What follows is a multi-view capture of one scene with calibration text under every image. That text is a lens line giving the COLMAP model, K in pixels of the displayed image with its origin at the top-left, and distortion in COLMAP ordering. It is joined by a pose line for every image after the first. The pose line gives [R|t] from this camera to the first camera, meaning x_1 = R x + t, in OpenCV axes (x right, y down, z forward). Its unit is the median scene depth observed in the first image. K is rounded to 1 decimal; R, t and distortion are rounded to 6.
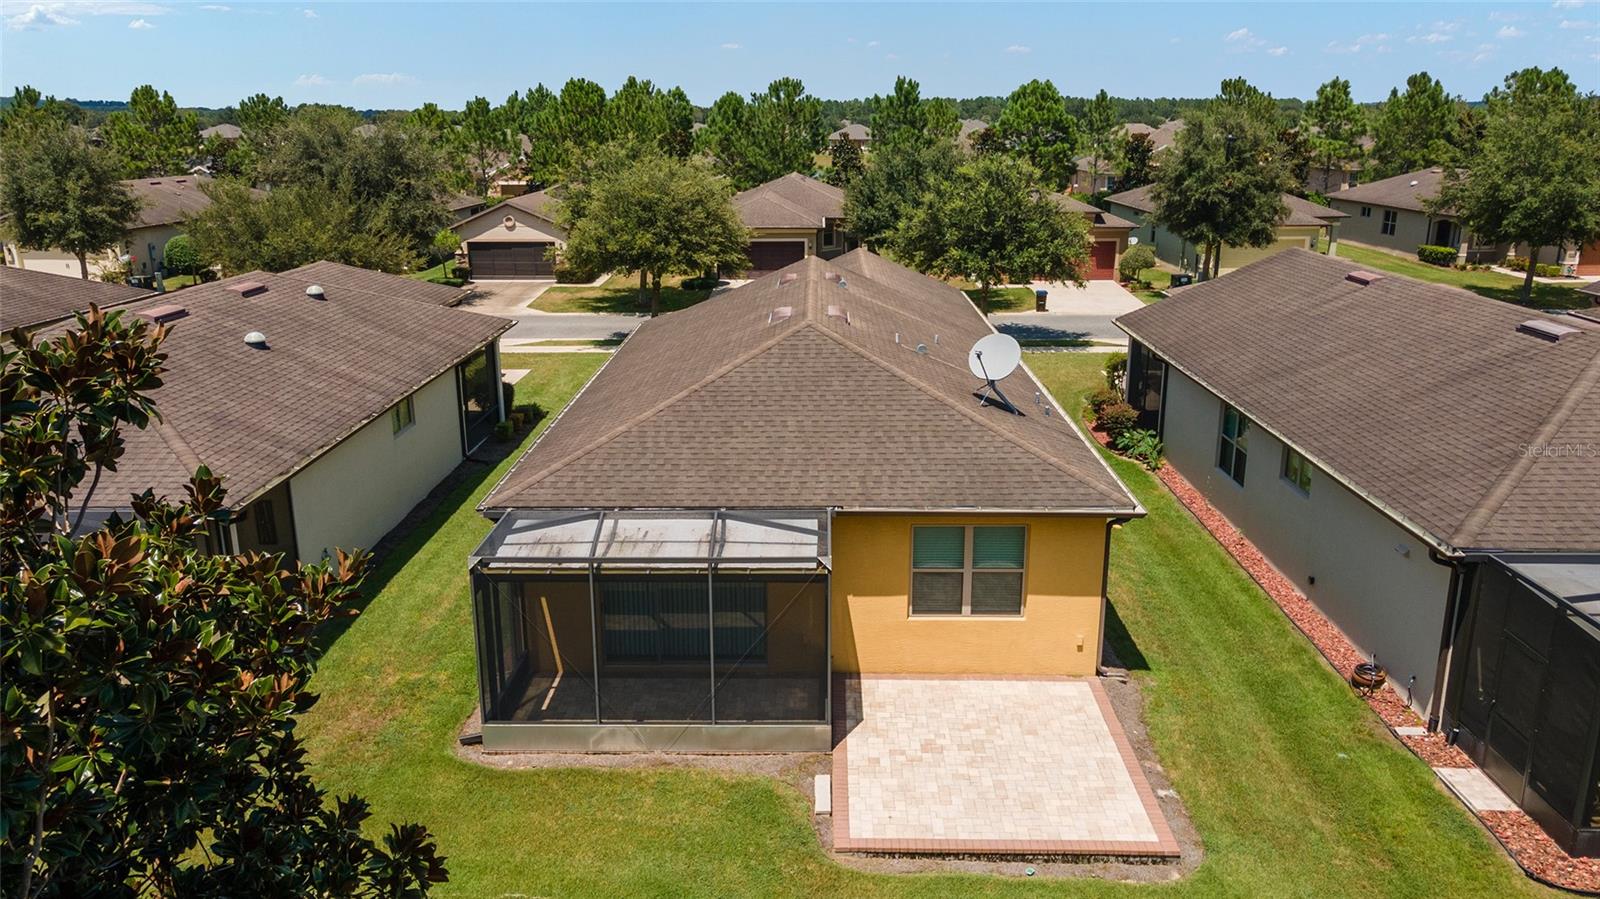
lens RADIAL K [[1207.1, 0, 793.3], [0, 1207.1, 457.0], [0, 0, 1]] dist [0.045789, 0.013745]
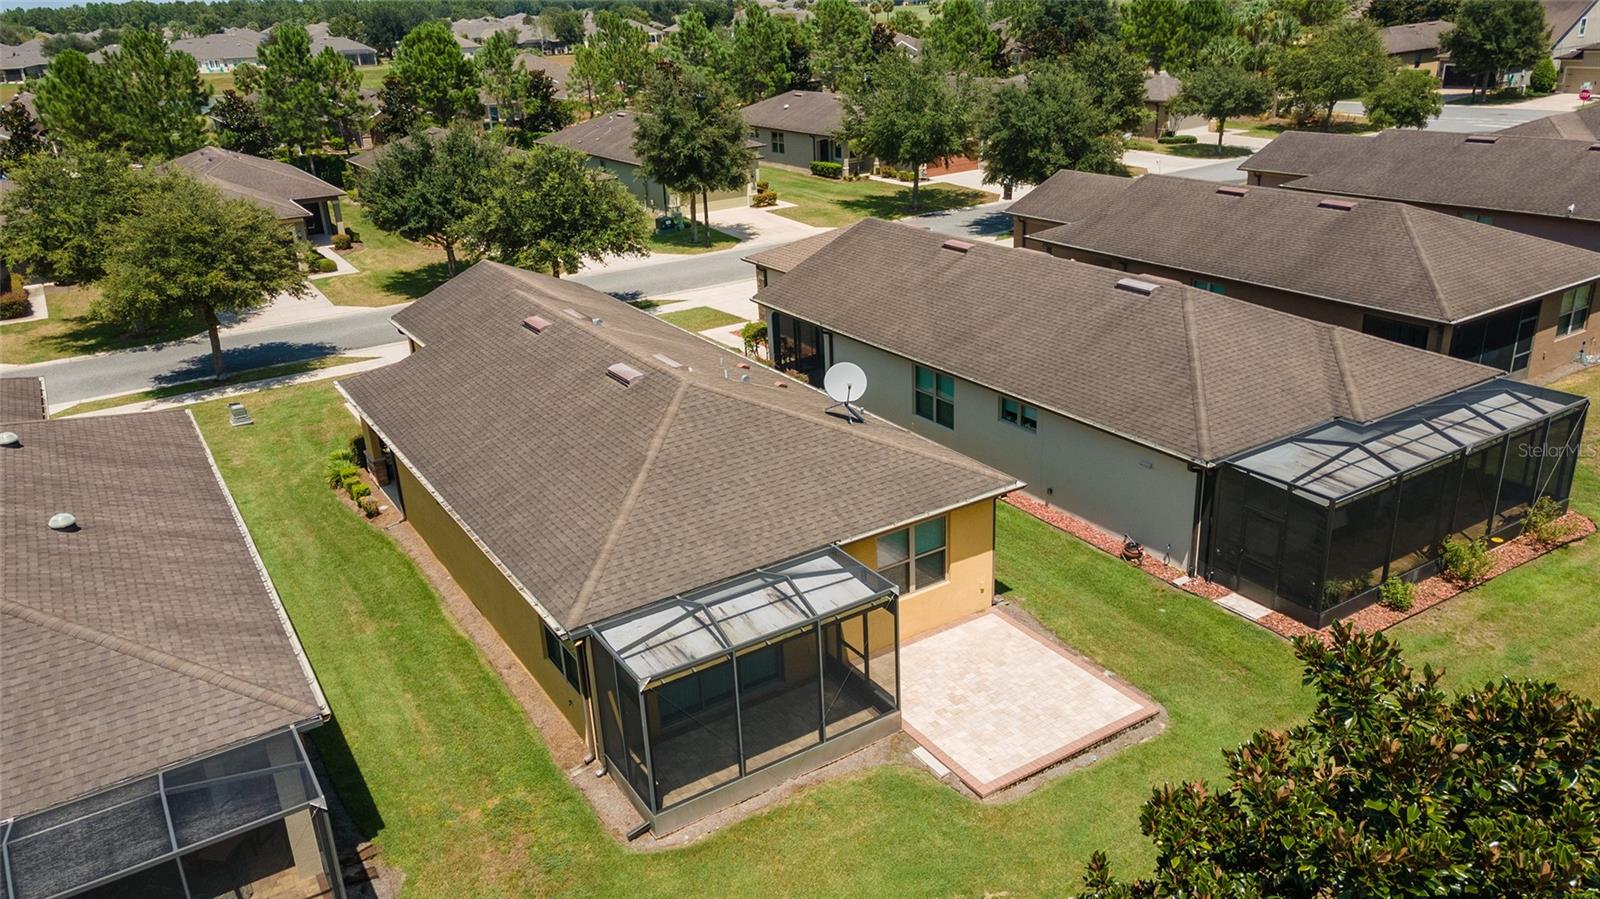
lens RADIAL K [[1207.1, 0, 792.0], [0, 1207.1, 444.9], [0, 0, 1]] dist [0.045789, 0.013745]
pose [[0.827866, -0.234612, 0.509504, -0.499421], [0.192265, 0.971989, 0.135172, -0.189076], [-0.526946, -0.013945, 0.849784, -0.019285]]
